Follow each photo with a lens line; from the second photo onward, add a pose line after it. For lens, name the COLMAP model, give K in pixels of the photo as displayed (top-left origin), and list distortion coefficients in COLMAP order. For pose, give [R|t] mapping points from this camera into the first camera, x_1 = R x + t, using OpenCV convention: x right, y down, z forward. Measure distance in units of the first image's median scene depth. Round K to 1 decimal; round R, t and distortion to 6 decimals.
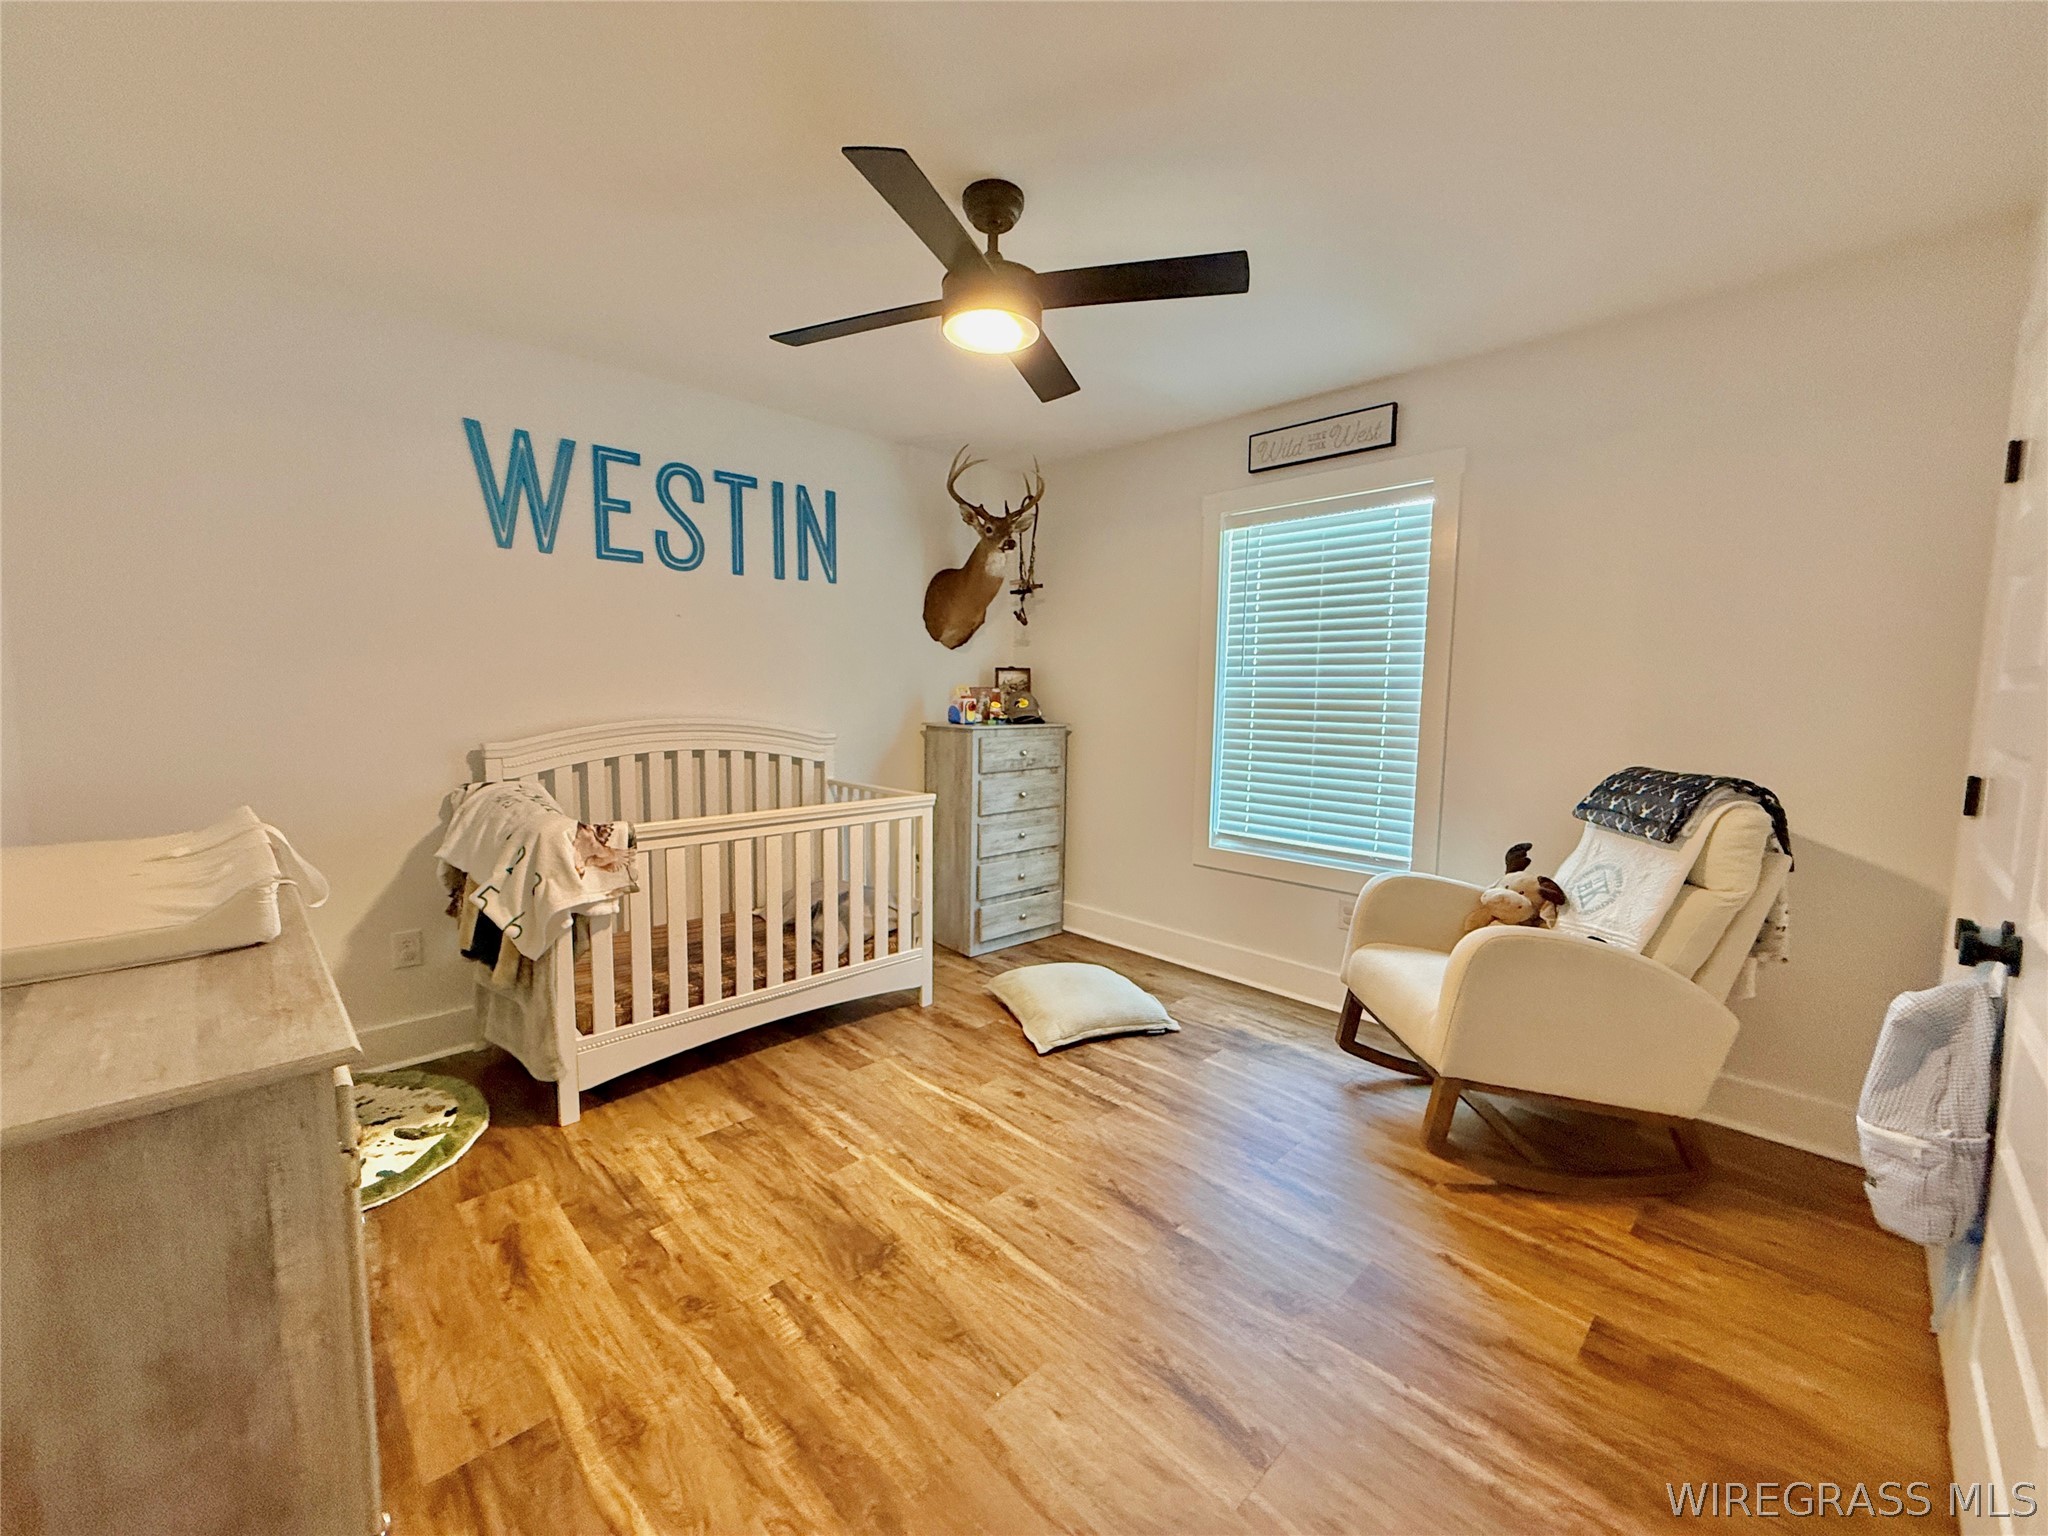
lens RADIAL K [[814.6, 0, 1019.5], [0, 814.6, 767.9], [0, 0, 1]] dist [0.000790, 0.000120]
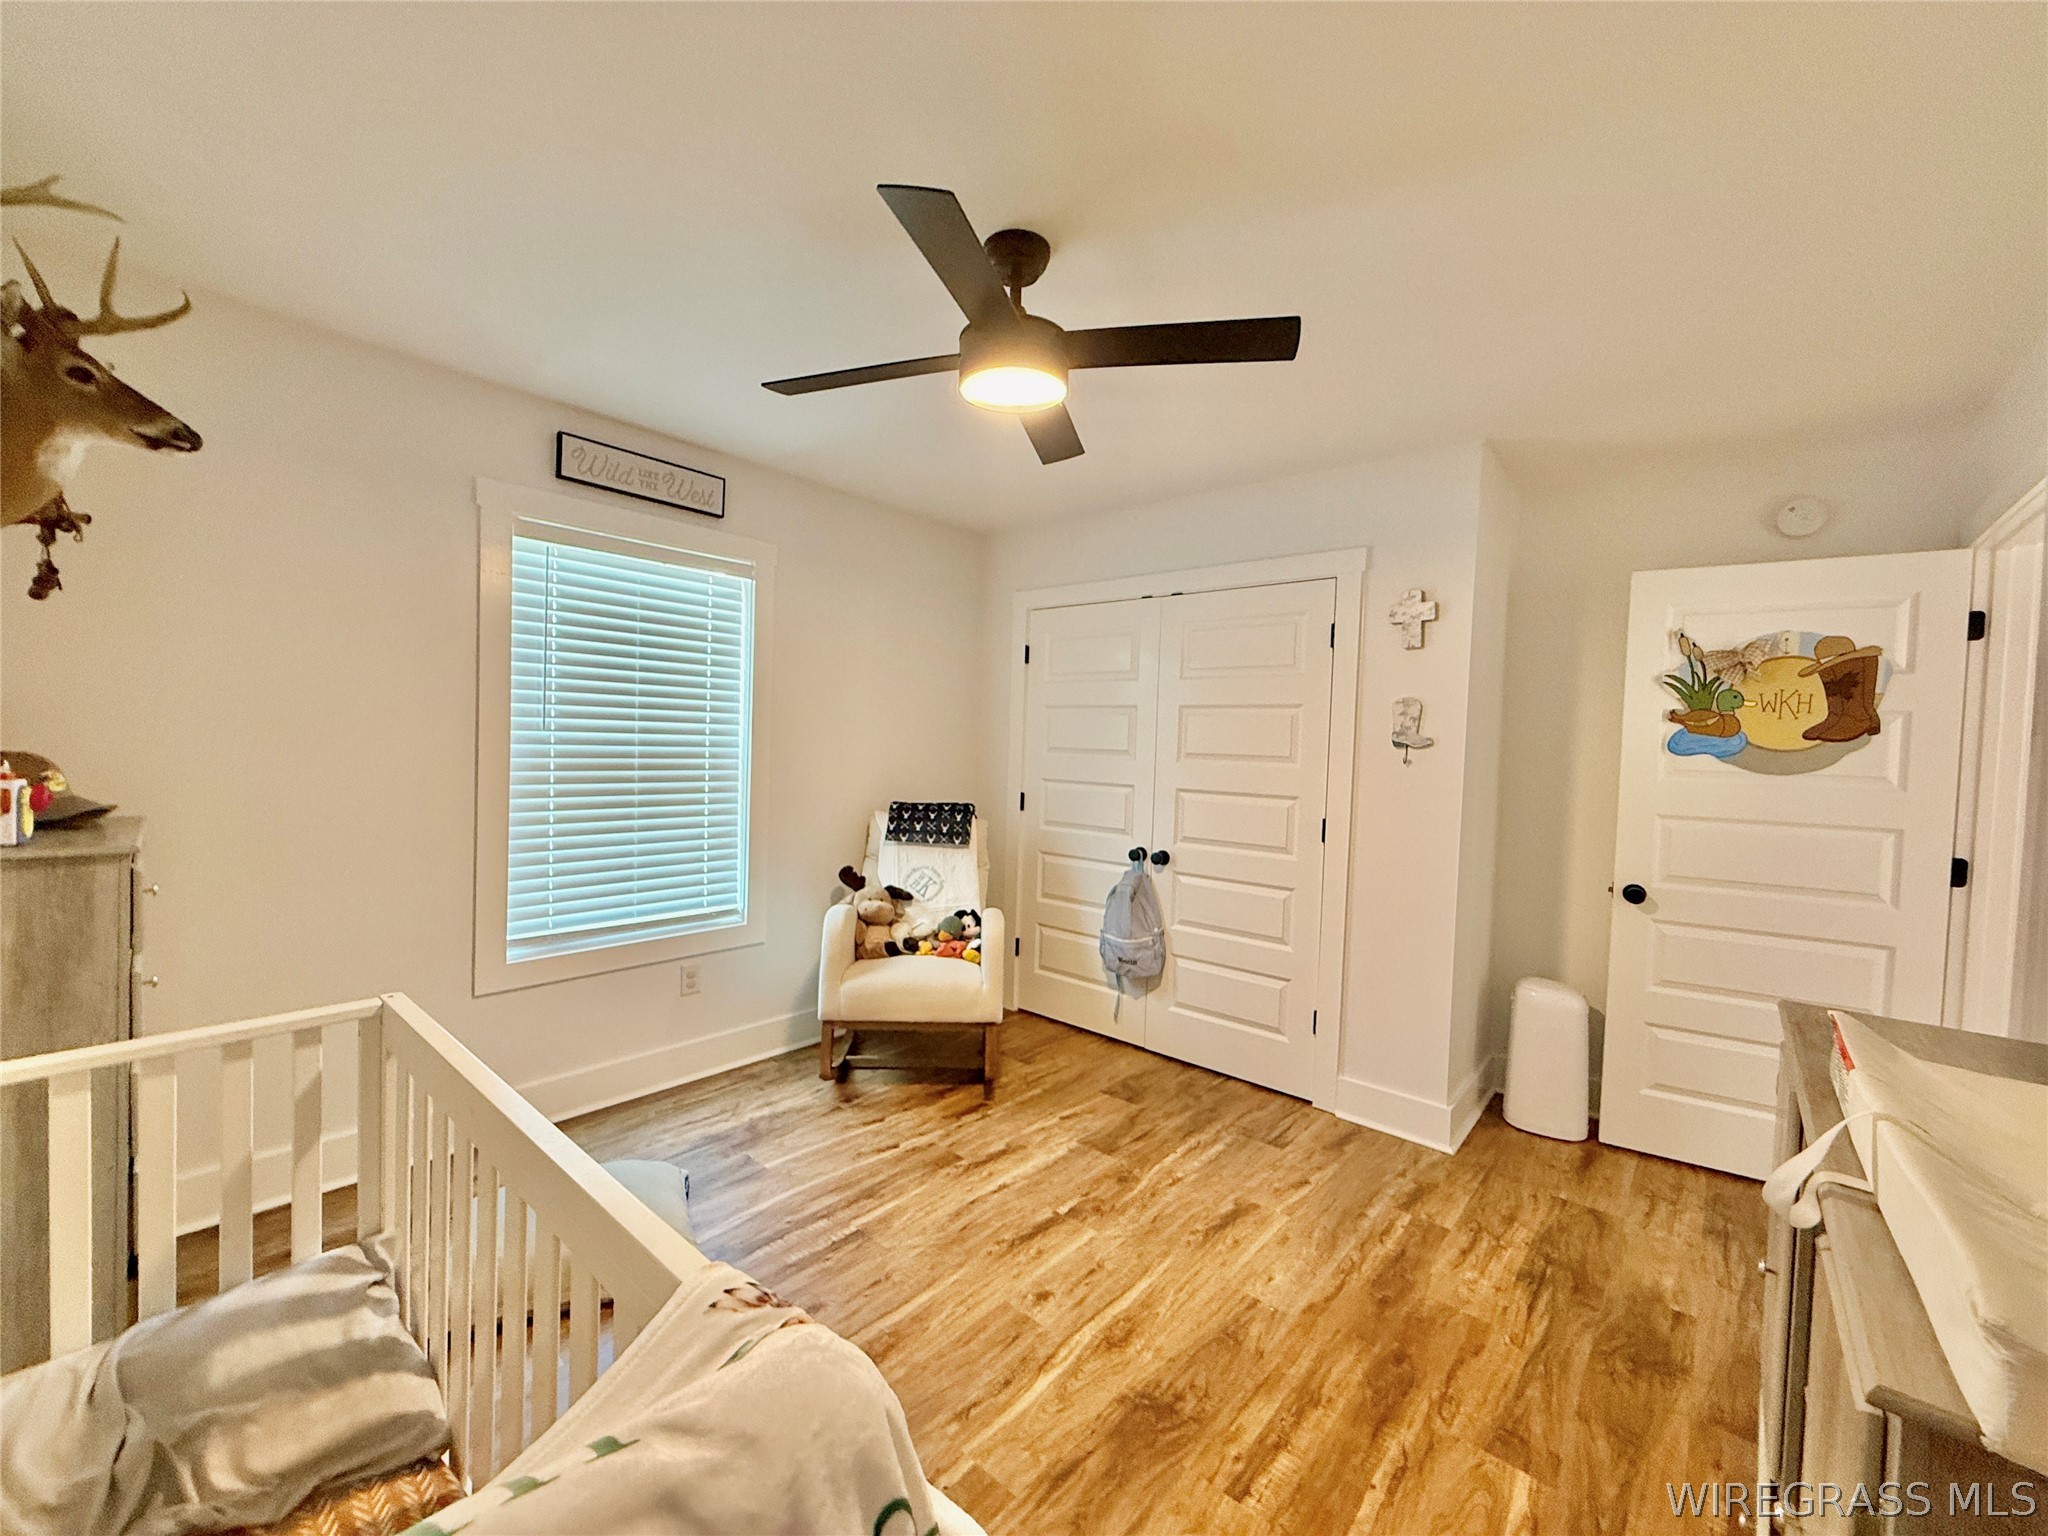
lens RADIAL K [[814.6, 0, 1019.5], [0, 814.6, 767.9], [0, 0, 1]] dist [0.000790, 0.000120]
pose [[-0.078583, -0.049067, 0.995699, -1.069714], [0.061014, 0.996679, 0.053930, -0.181533], [-0.995039, 0.064990, -0.075329, 1.210665]]
